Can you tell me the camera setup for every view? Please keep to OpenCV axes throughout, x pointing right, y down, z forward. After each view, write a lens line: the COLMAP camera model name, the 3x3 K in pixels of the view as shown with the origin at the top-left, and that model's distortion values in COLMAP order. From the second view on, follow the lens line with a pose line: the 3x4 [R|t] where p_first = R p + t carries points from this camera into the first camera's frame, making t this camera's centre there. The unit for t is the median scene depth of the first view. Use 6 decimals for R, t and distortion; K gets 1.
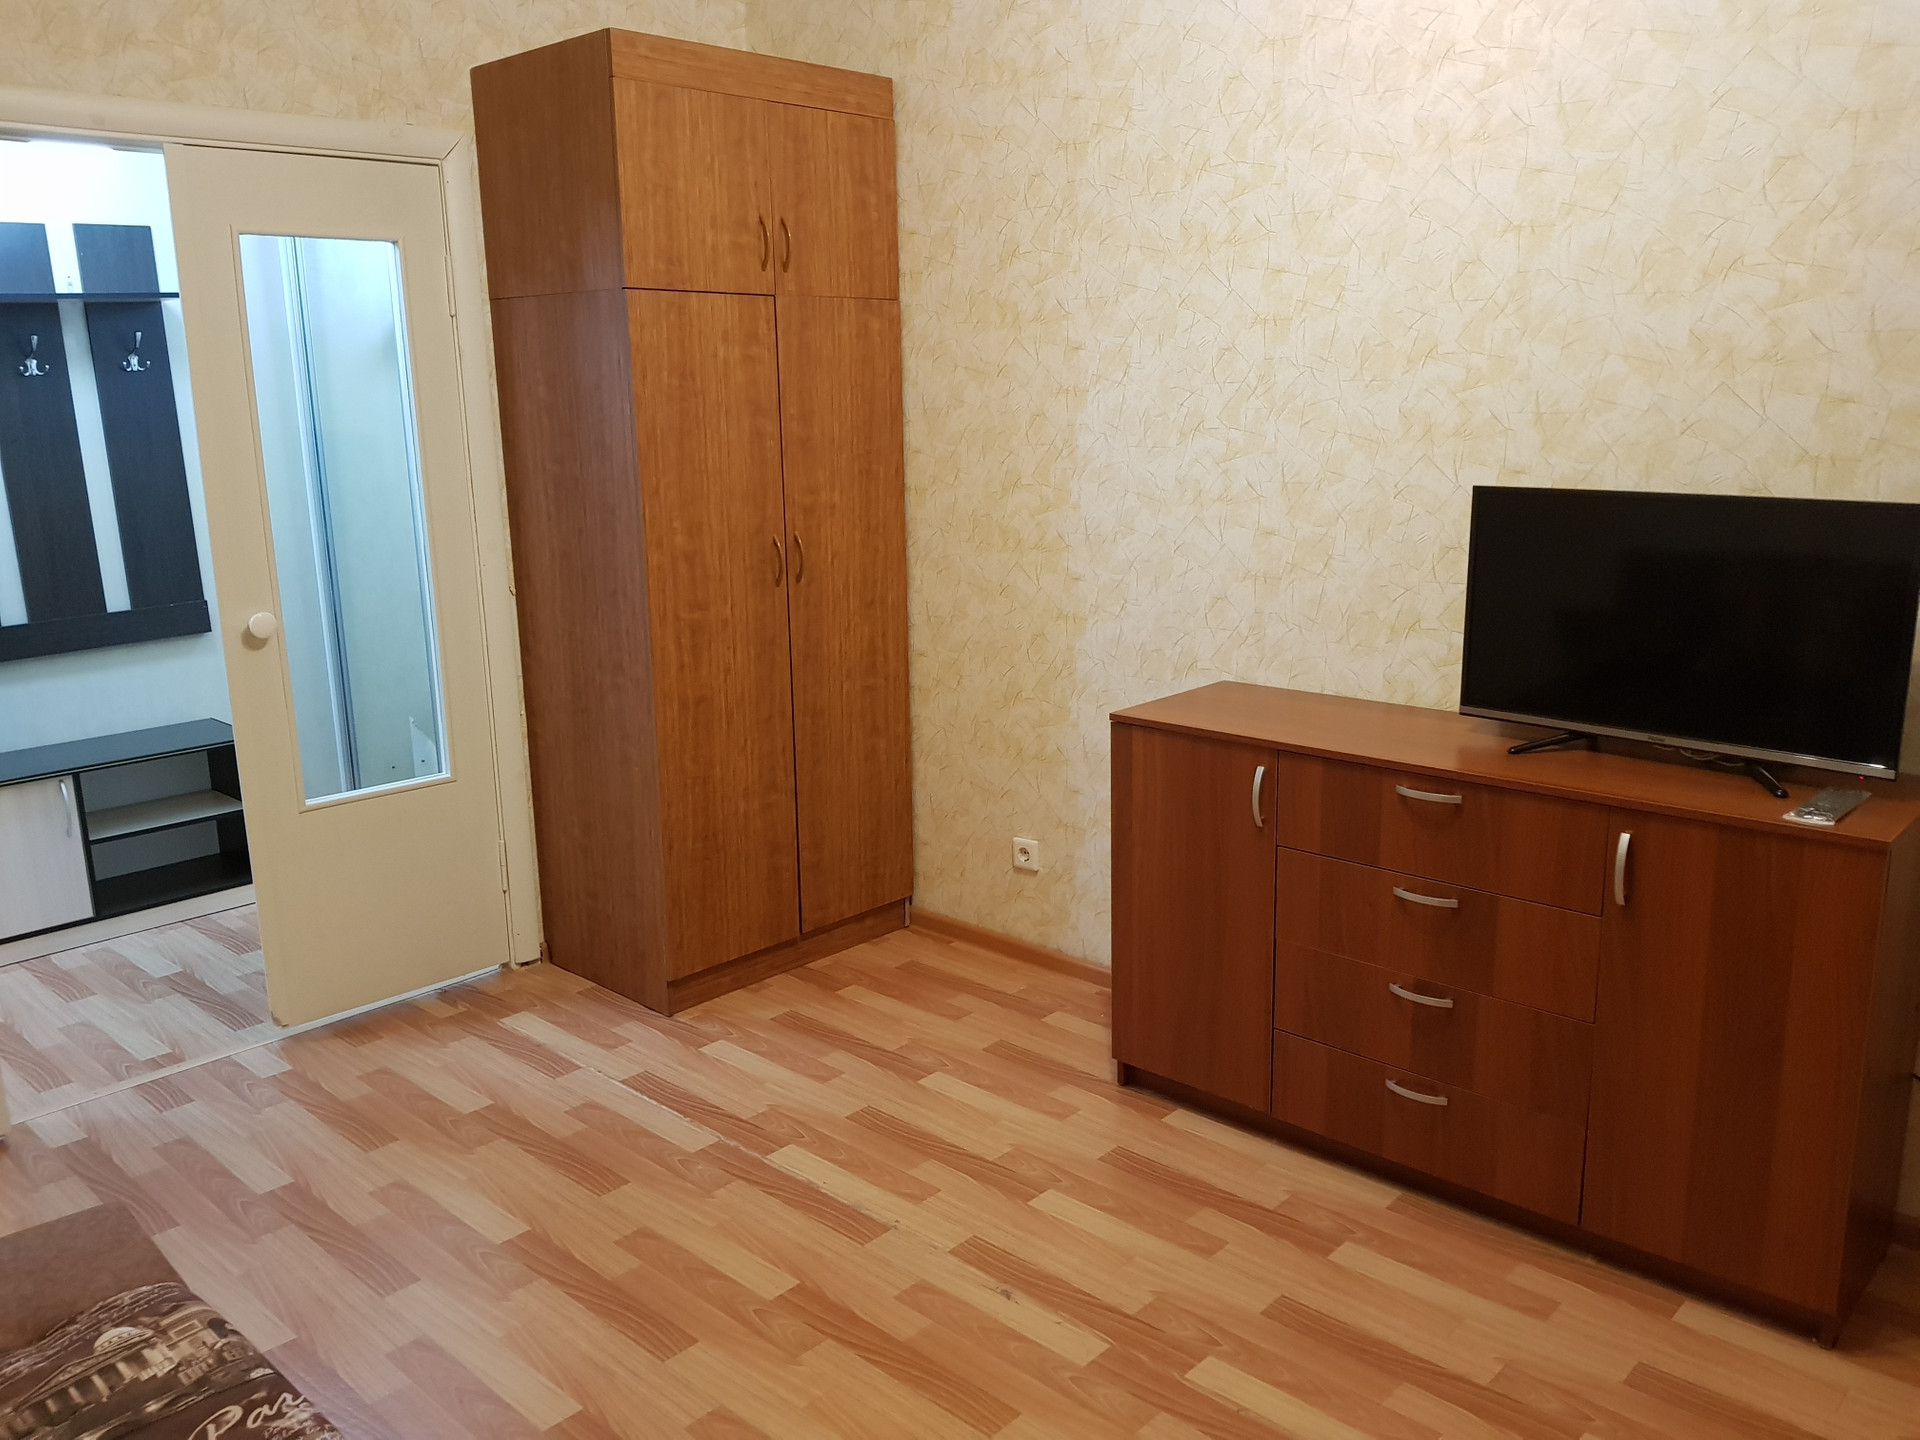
lens RADIAL K [[1453.8, 0, 952.4], [0, 1453.8, 739.1], [0, 0, 1]] dist [-0.001193, -0.028215]
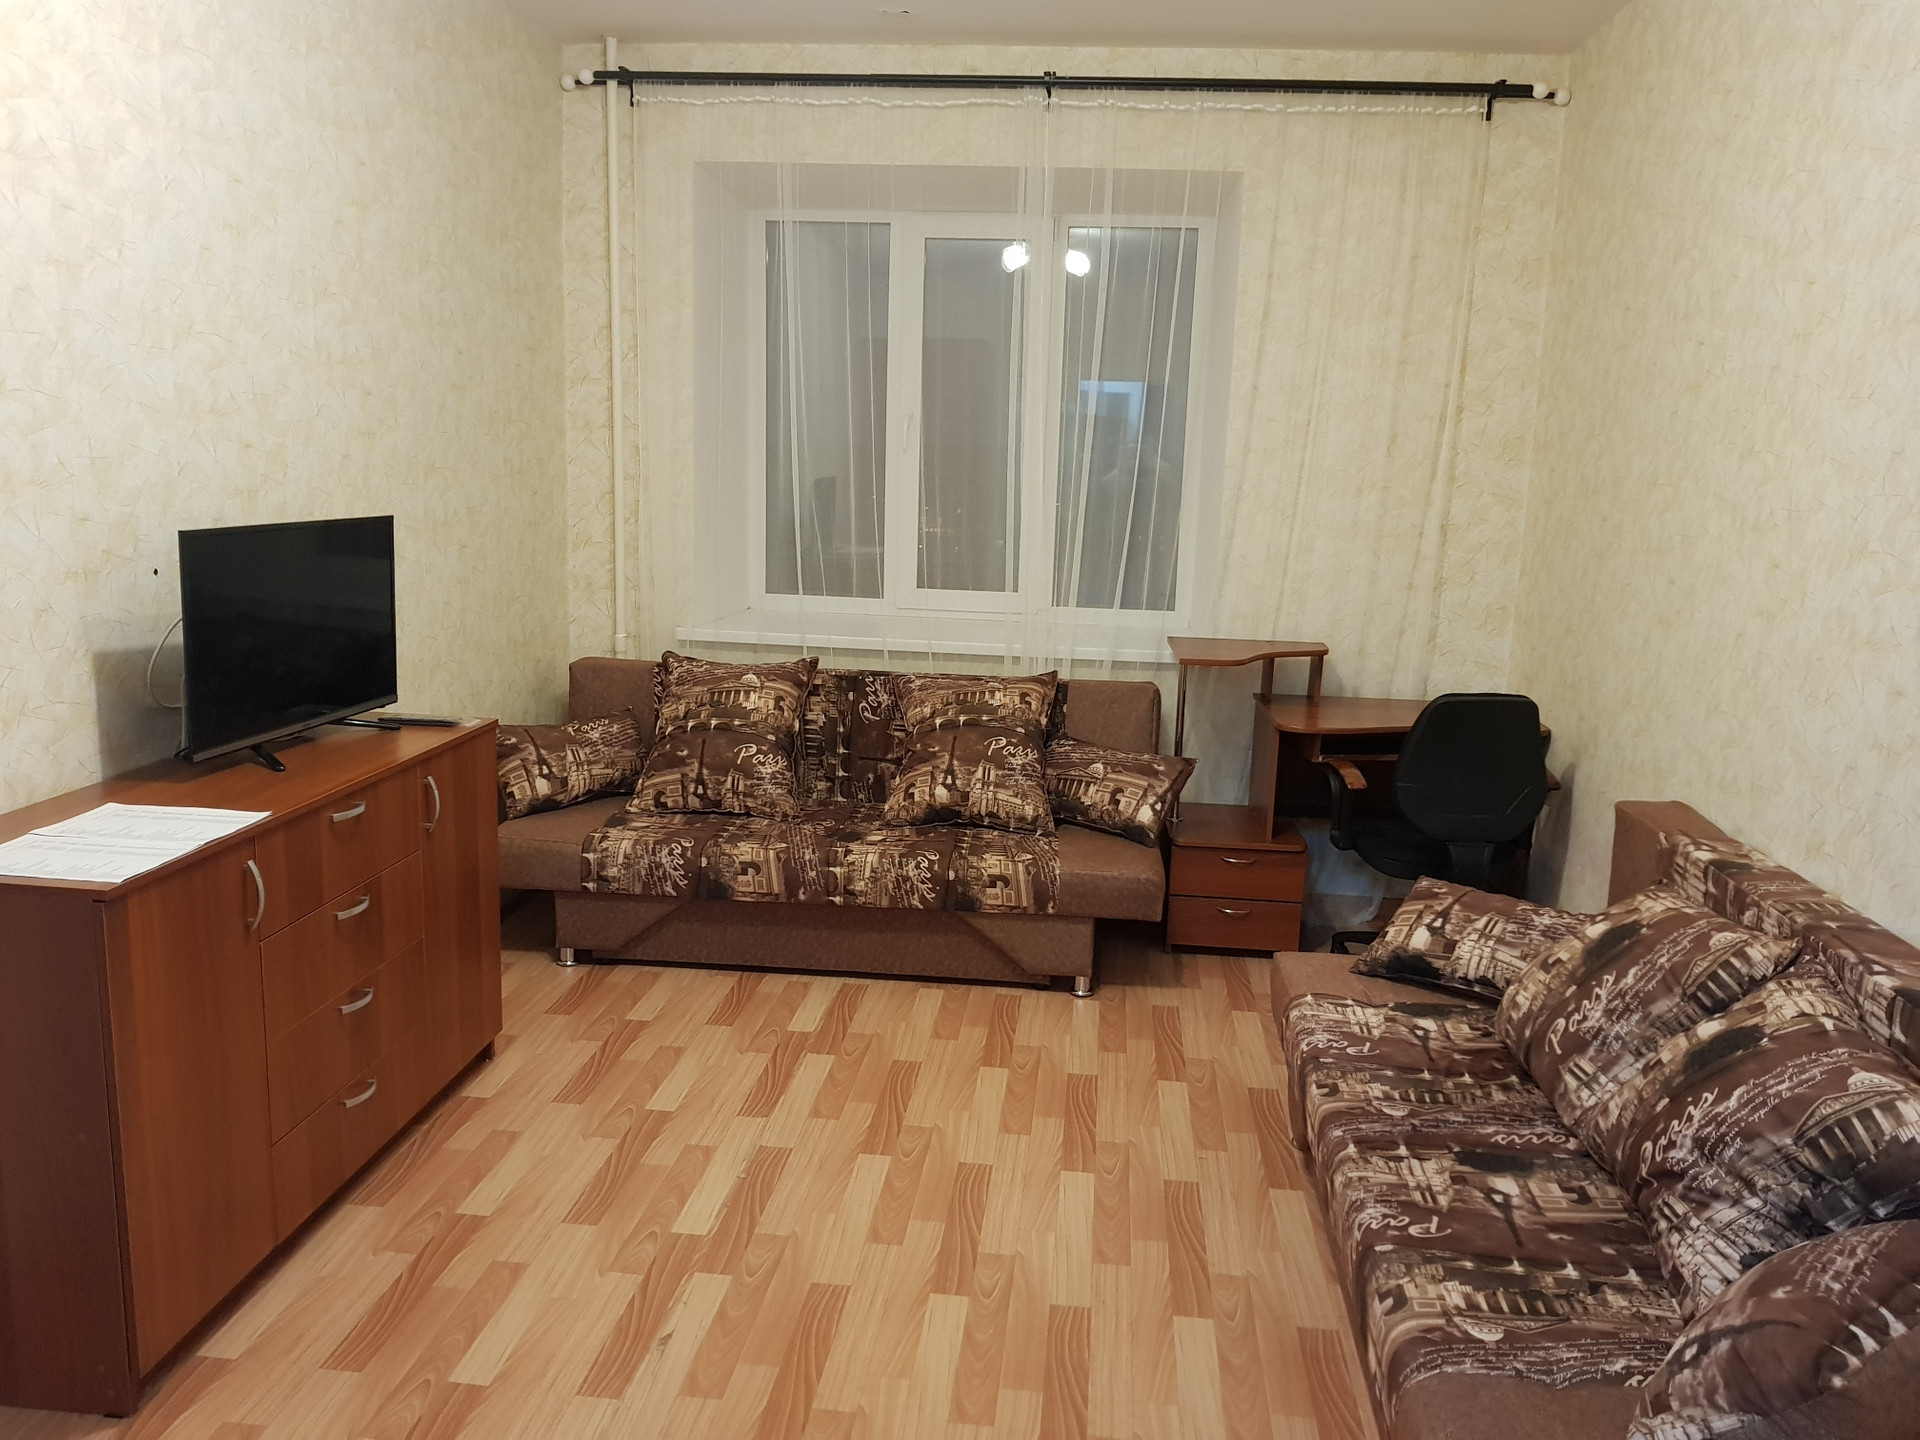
lens RADIAL K [[1453.8, 0, 957.7], [0, 1453.8, 707.1], [0, 0, 1]] dist [-0.001193, -0.028215]
pose [[-0.592401, -0.147233, 0.792075, -0.825794], [0.164211, 0.940453, 0.297629, -0.297772], [-0.788730, 0.306383, -0.532948, 1.268723]]
